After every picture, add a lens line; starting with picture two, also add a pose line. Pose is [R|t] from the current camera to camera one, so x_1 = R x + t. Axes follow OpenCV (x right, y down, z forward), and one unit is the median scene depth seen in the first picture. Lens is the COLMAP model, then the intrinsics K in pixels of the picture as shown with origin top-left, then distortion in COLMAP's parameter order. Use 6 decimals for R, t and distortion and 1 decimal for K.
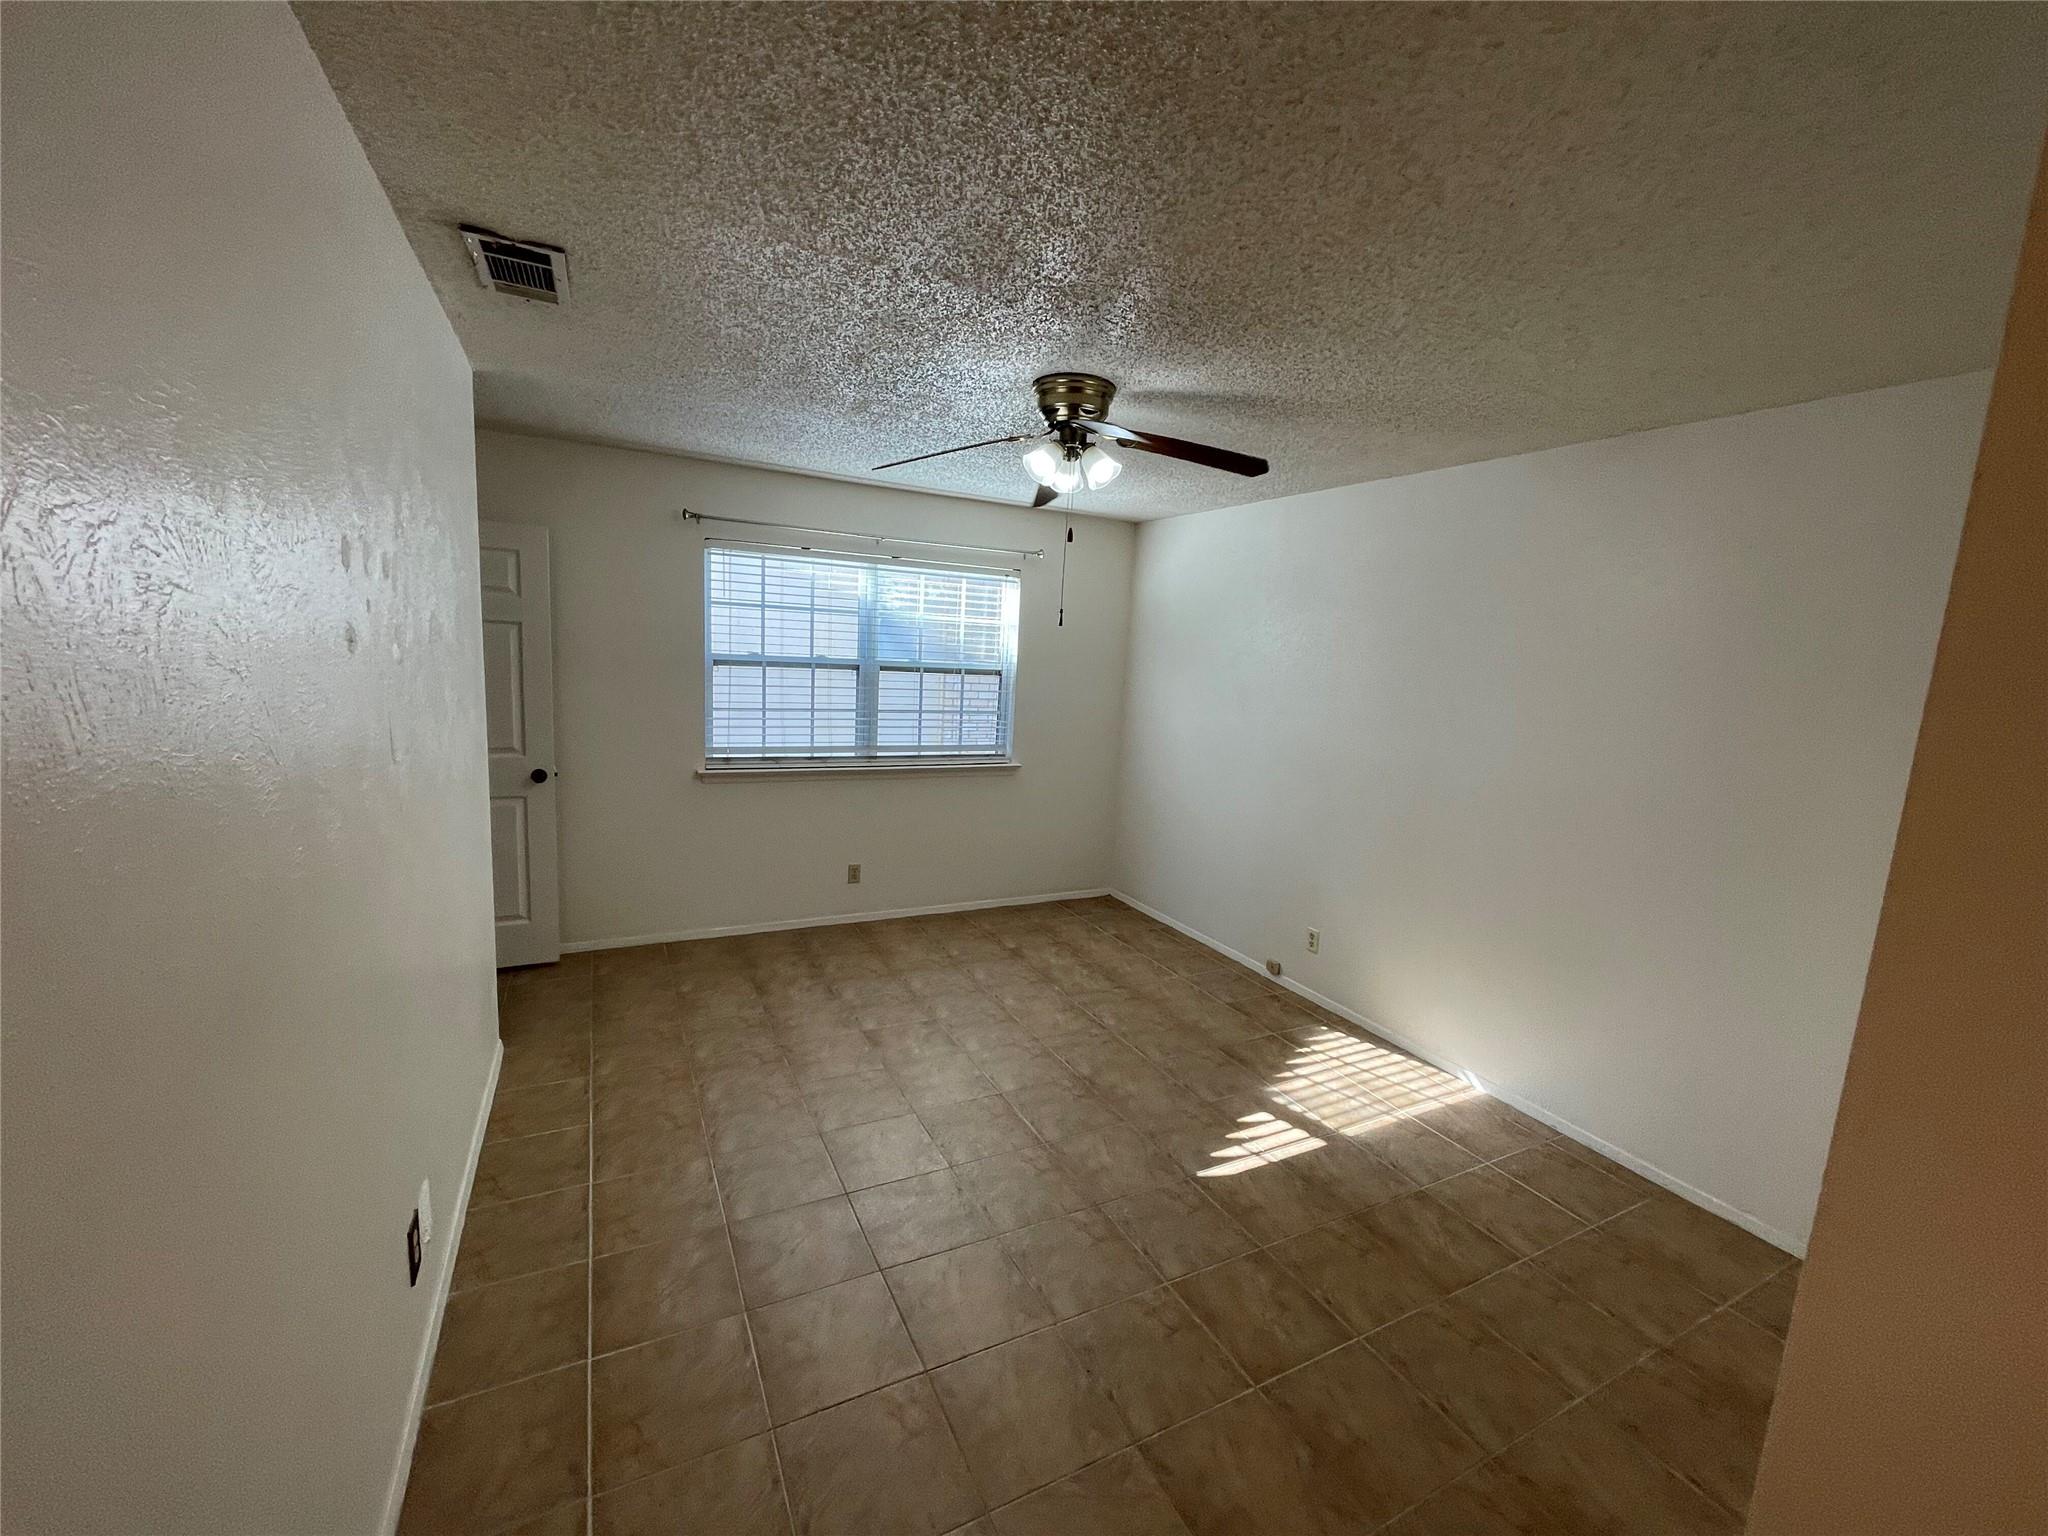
lens RADIAL K [[828.3, 0, 1029.6], [0, 828.3, 774.1], [0, 0, 1]] dist [-0.003200, -0.000059]
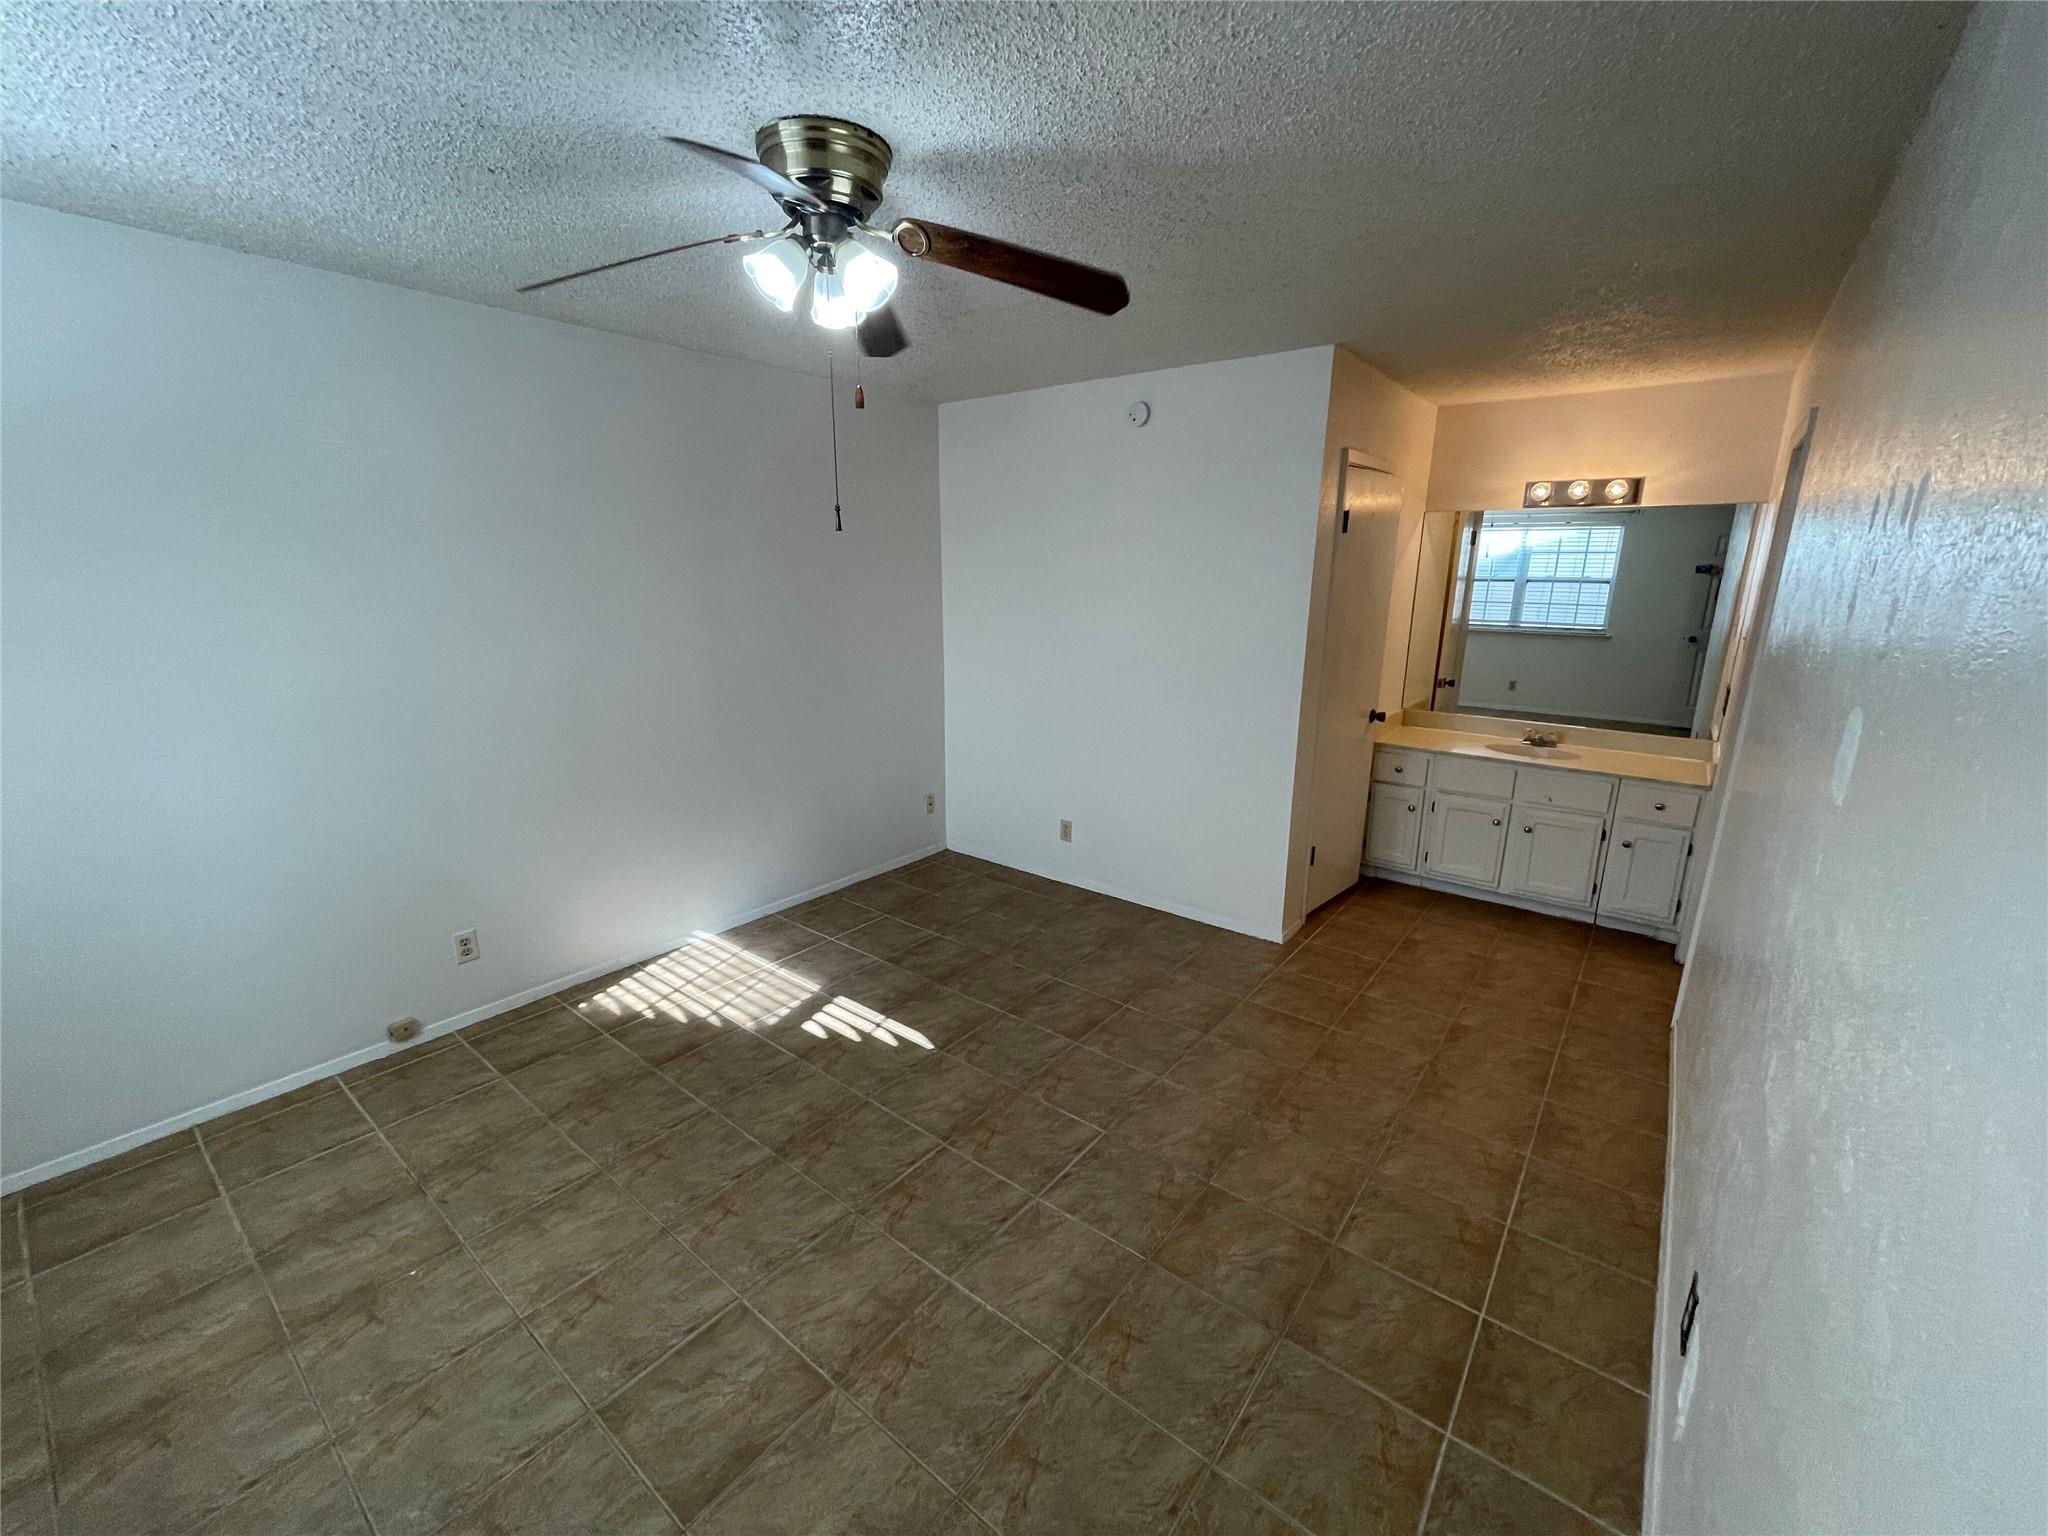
lens RADIAL K [[828.3, 0, 1026.8], [0, 828.3, 764.0], [0, 0, 1]] dist [-0.003200, -0.000059]
pose [[-0.411585, -0.268893, 0.870801, -0.559439], [0.107414, 0.934512, 0.339336, -0.178089], [-0.905020, 0.233201, -0.355748, 0.952993]]
